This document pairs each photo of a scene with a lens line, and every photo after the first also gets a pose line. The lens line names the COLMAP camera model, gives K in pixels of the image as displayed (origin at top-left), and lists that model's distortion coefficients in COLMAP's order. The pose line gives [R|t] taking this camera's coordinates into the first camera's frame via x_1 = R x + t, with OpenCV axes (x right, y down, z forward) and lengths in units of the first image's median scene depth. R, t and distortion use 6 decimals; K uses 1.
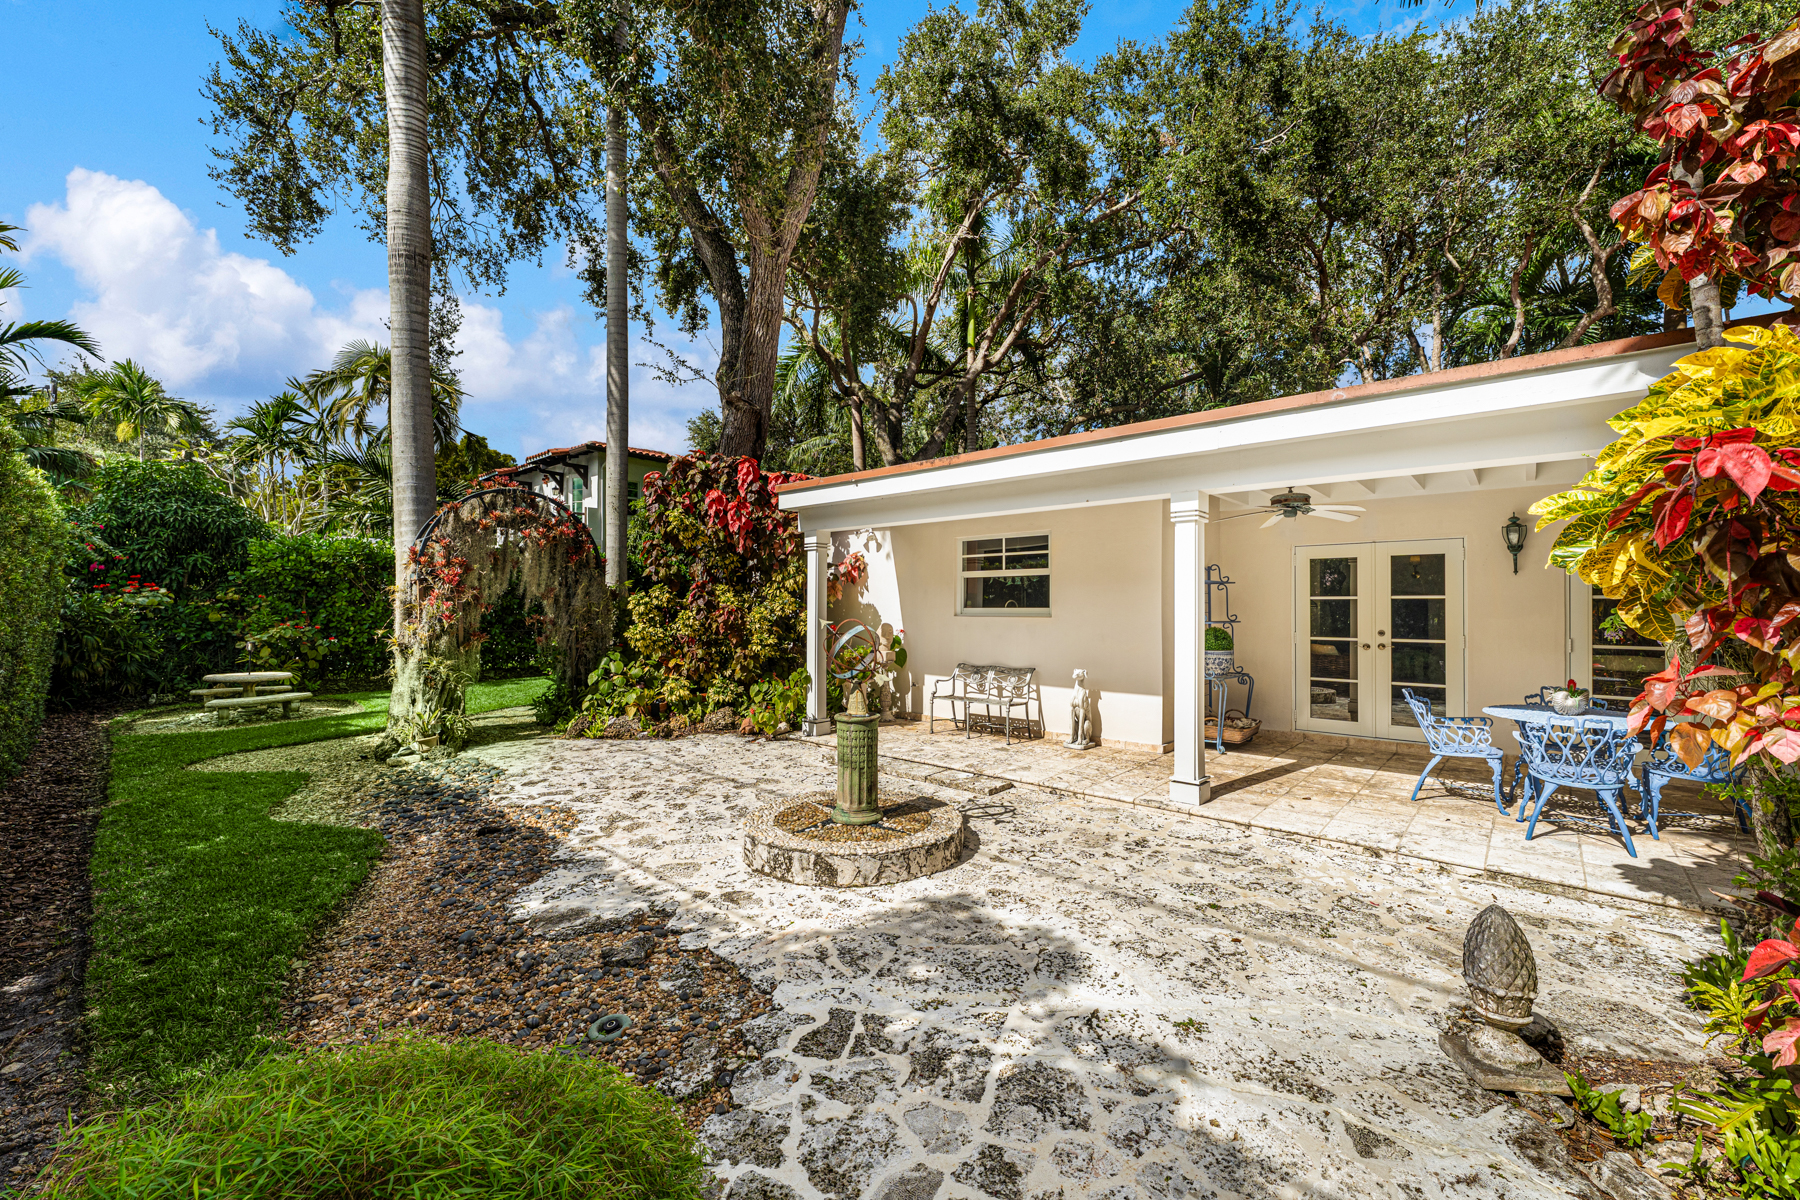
lens RADIAL K [[720.7, 0, 900.2], [0, 720.7, 609.1], [0, 0, 1]] dist [-0.001361, -0.000228]
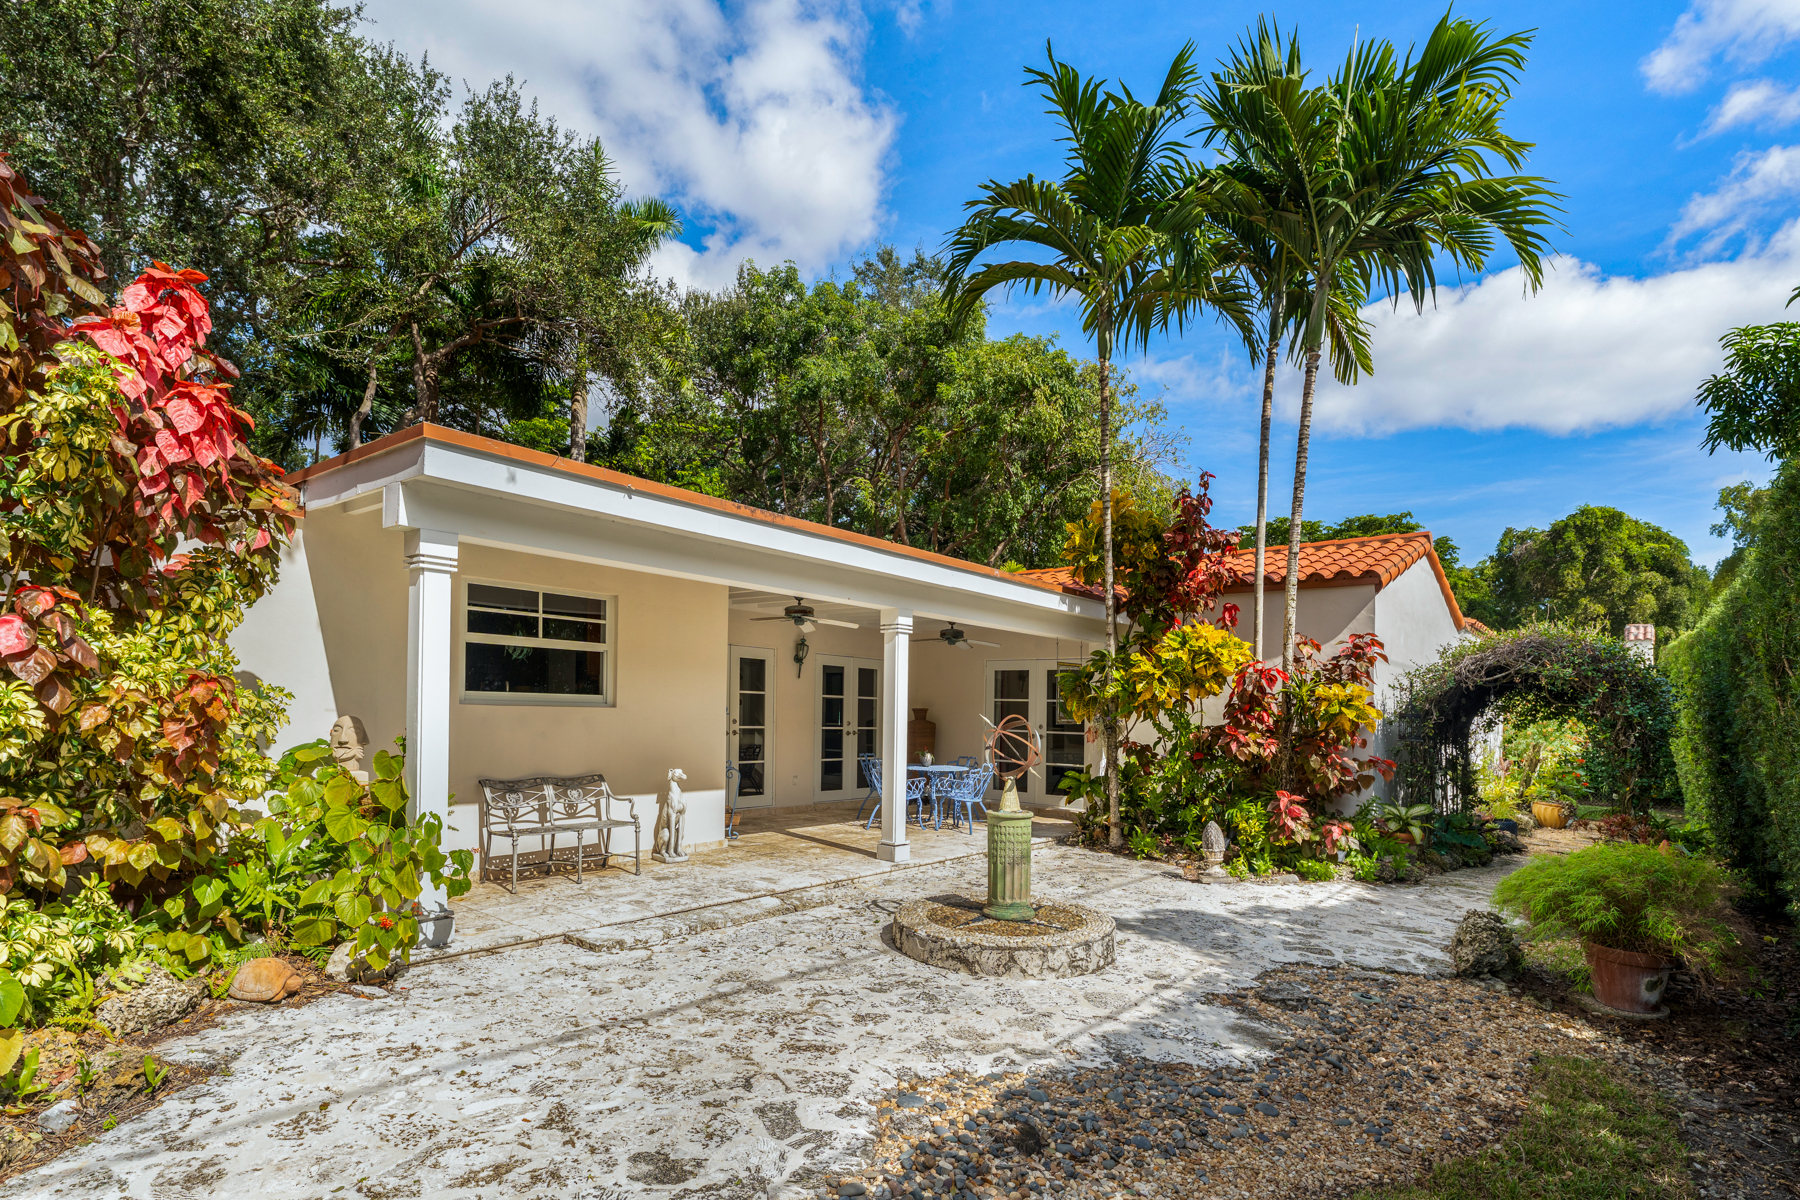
lens RADIAL K [[911.1, 0, 909.0], [0, 911.1, 714.1], [0, 0, 1]] dist [0.018076, 0.000798]
pose [[-0.061433, -0.008684, 0.998073, -1.203228], [-0.026095, 0.999634, 0.007092, 0.004549], [-0.997770, -0.025609, -0.061637, 1.121541]]
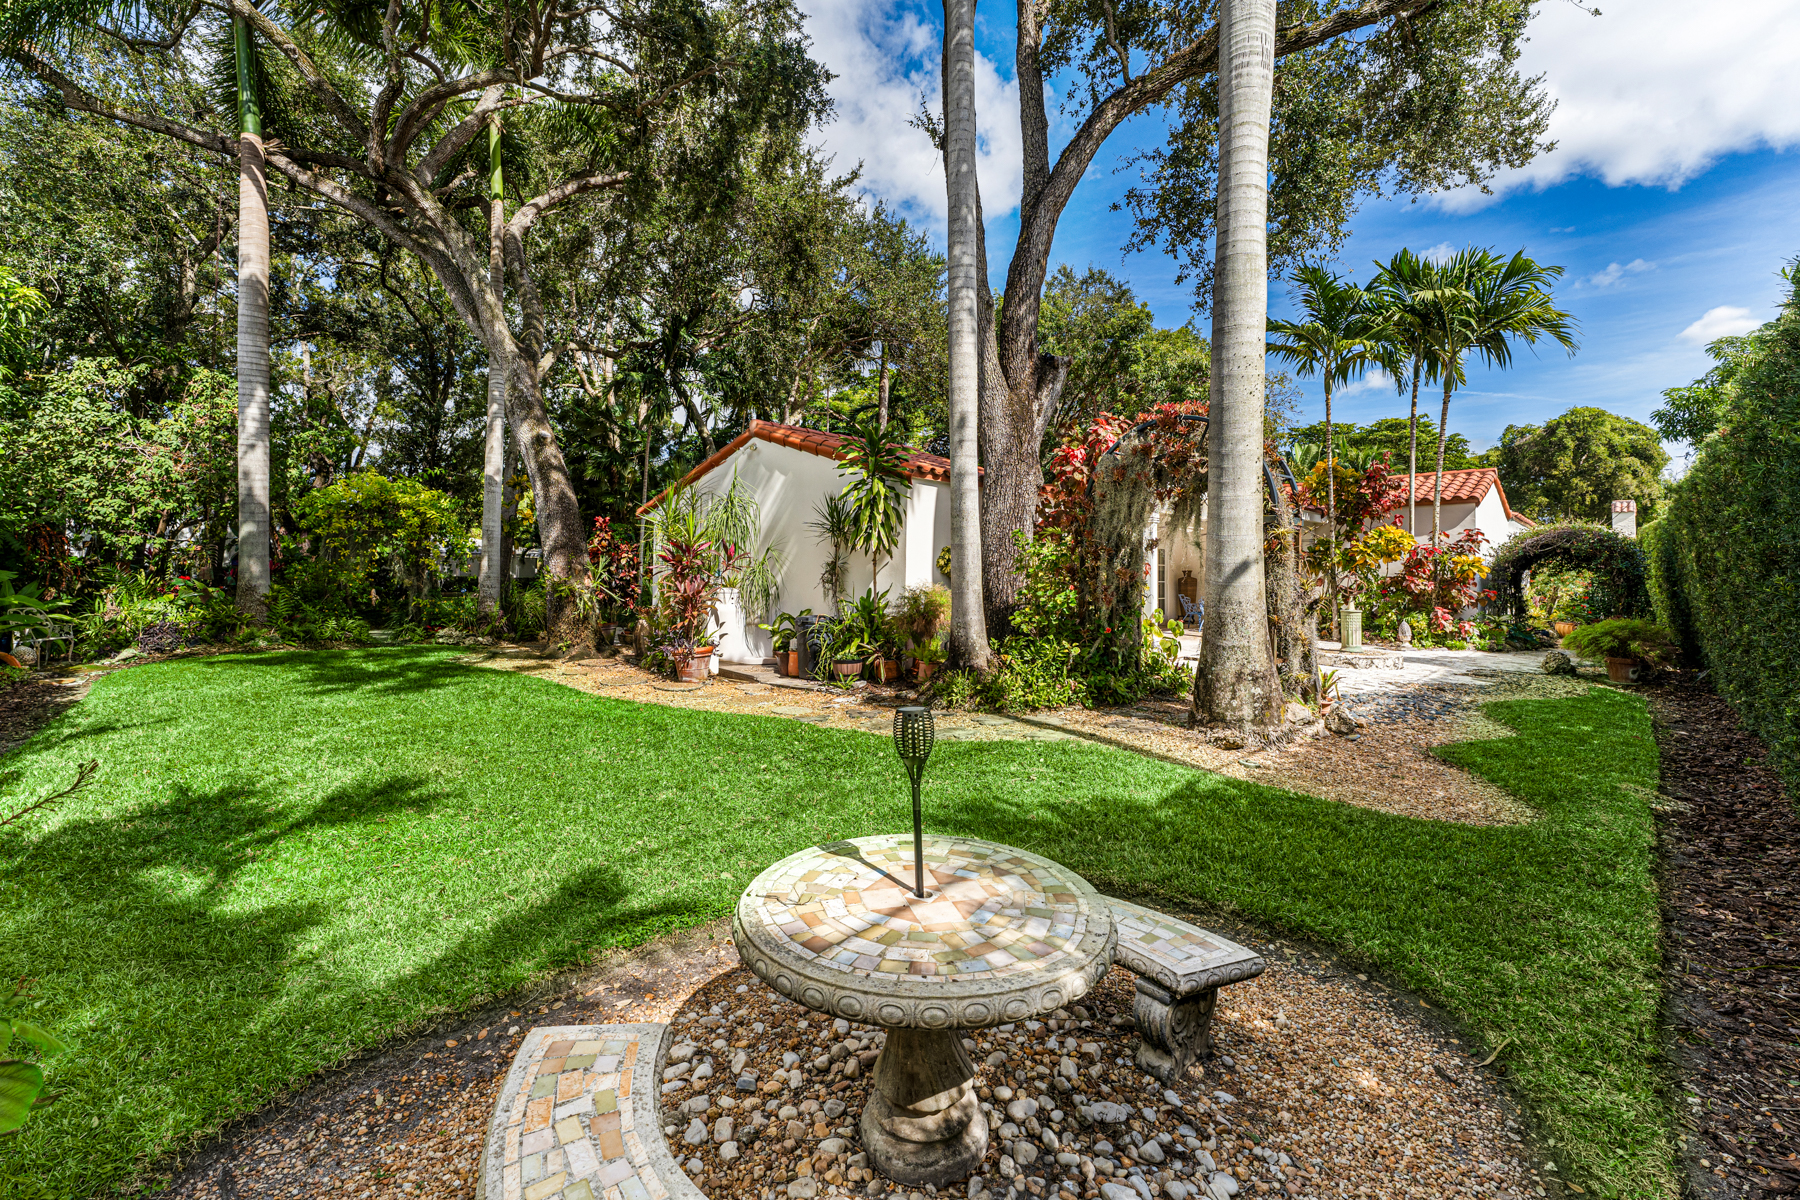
lens RADIAL K [[720.7, 0, 902.4], [0, 720.7, 569.5], [0, 0, 1]] dist [-0.001361, -0.000228]
pose [[0.054970, 0.001992, 0.998486, -2.331278], [-0.012203, 0.999925, -0.001323, 0.024868], [-0.998413, -0.012112, 0.054990, 2.140961]]
